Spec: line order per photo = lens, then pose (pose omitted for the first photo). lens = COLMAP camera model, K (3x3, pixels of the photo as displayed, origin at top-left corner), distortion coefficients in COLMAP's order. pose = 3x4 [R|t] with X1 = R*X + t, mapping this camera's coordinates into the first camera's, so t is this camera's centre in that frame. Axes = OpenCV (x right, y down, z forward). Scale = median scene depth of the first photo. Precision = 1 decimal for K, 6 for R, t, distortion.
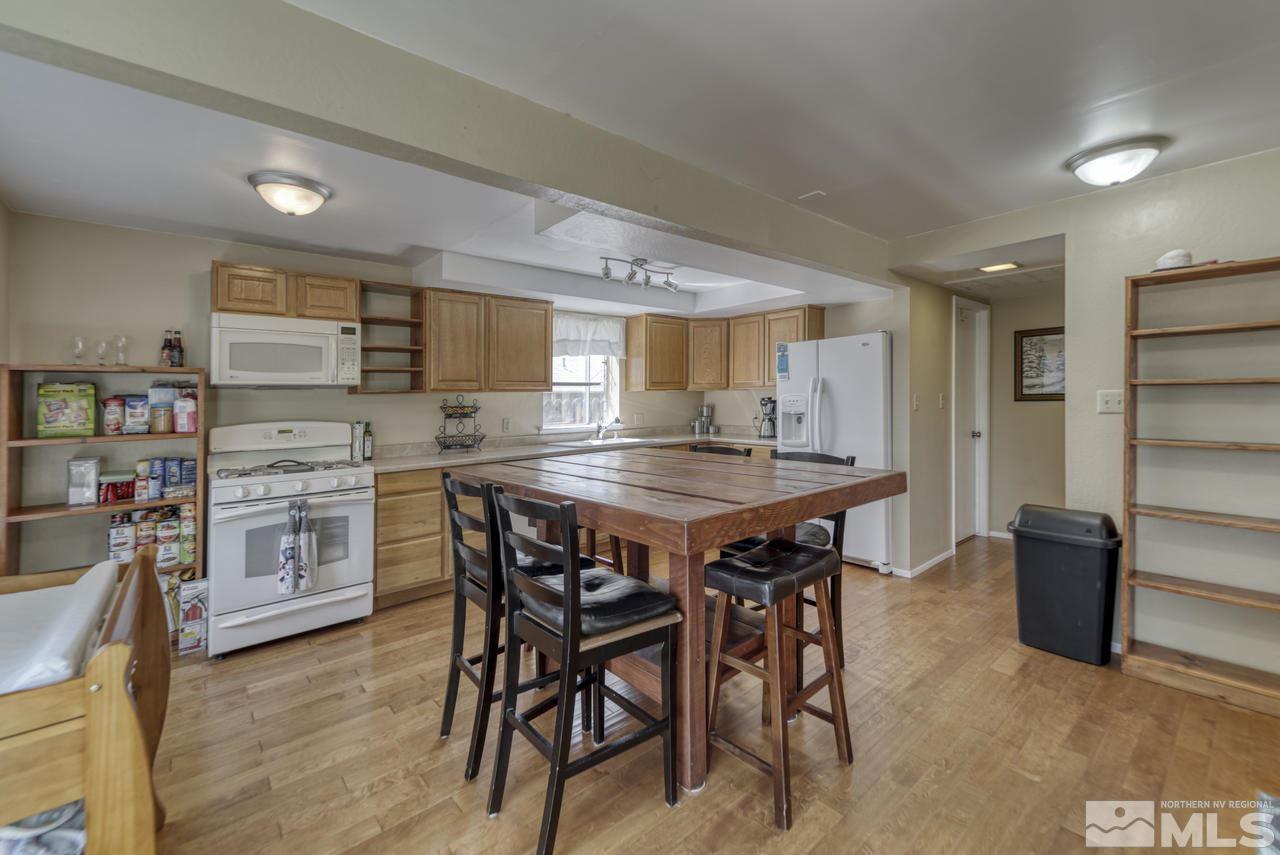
lens RADIAL K [[525.0, 0, 642.7], [0, 525.0, 383.9], [0, 0, 1]] dist [0.017437, -0.006023]
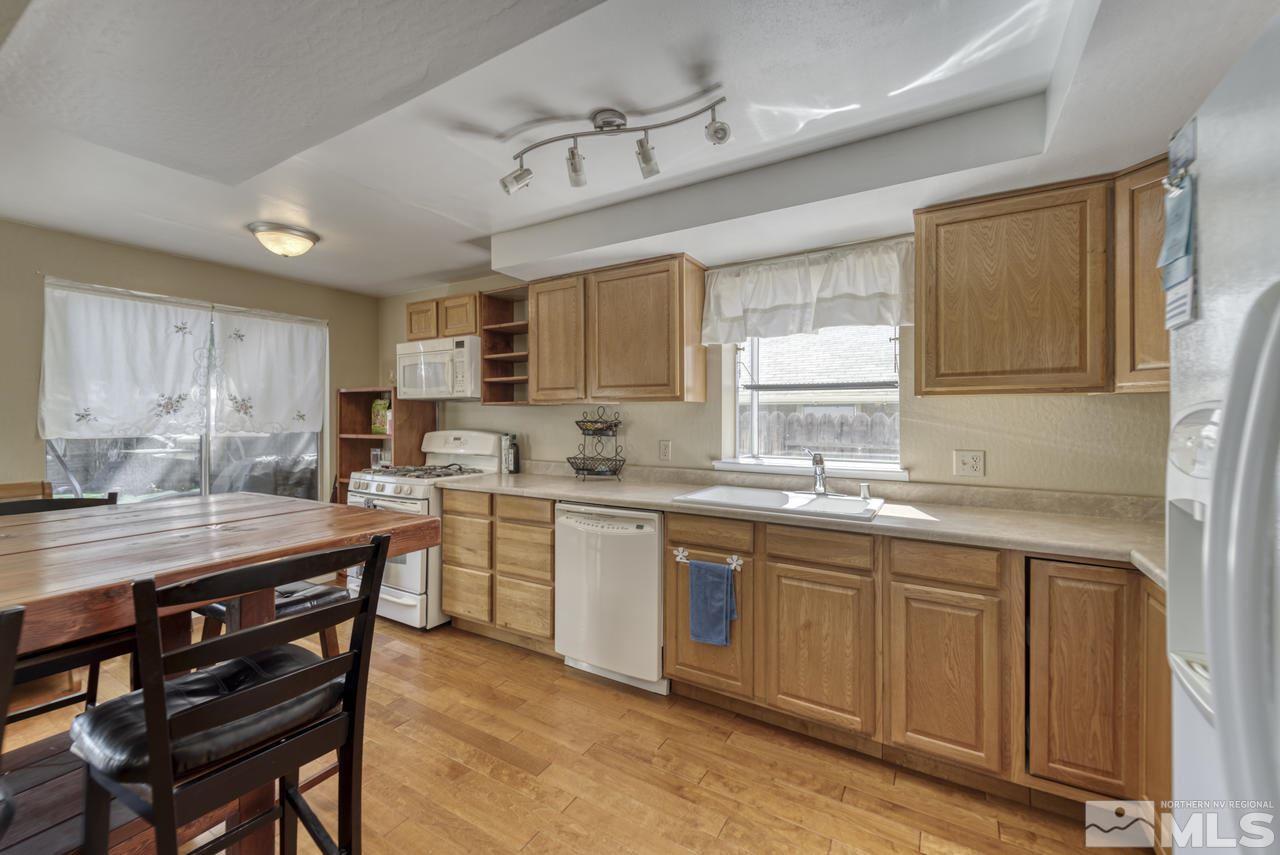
lens RADIAL K [[525.0, 0, 627.6], [0, 525.0, 415.9], [0, 0, 1]] dist [0.017437, -0.006023]
pose [[0.301695, 0.021280, -0.953167, 0.503889], [0.023650, 0.999276, 0.029795, 0.014992], [0.953111, -0.031531, 0.300973, 0.983111]]
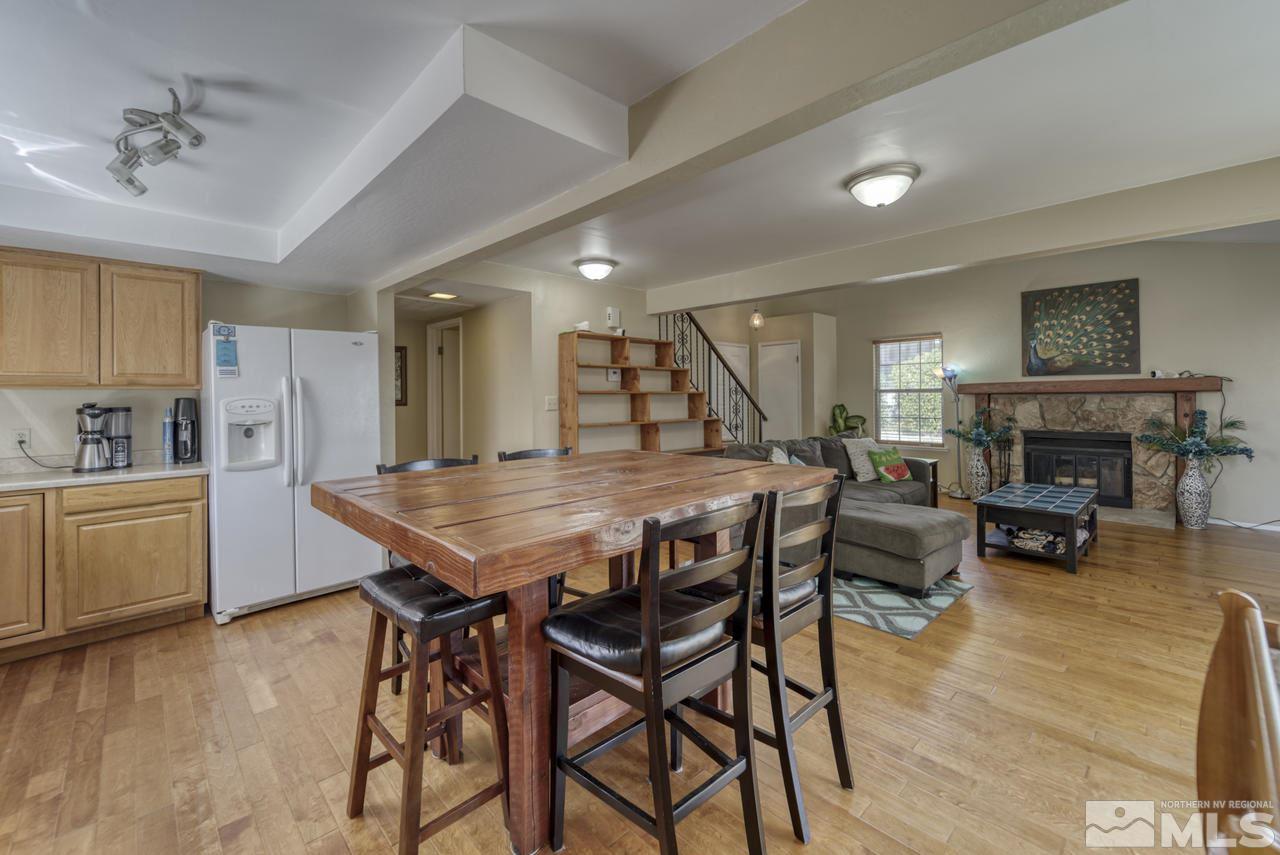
lens RADIAL K [[525.0, 0, 625.0], [0, 525.0, 394.9], [0, 0, 1]] dist [0.017437, -0.006023]
pose [[-0.035564, 0.019911, 0.999169, -0.576767], [-0.016167, 0.999659, -0.020496, 0.028674], [-0.999237, -0.016882, -0.035230, 0.645612]]
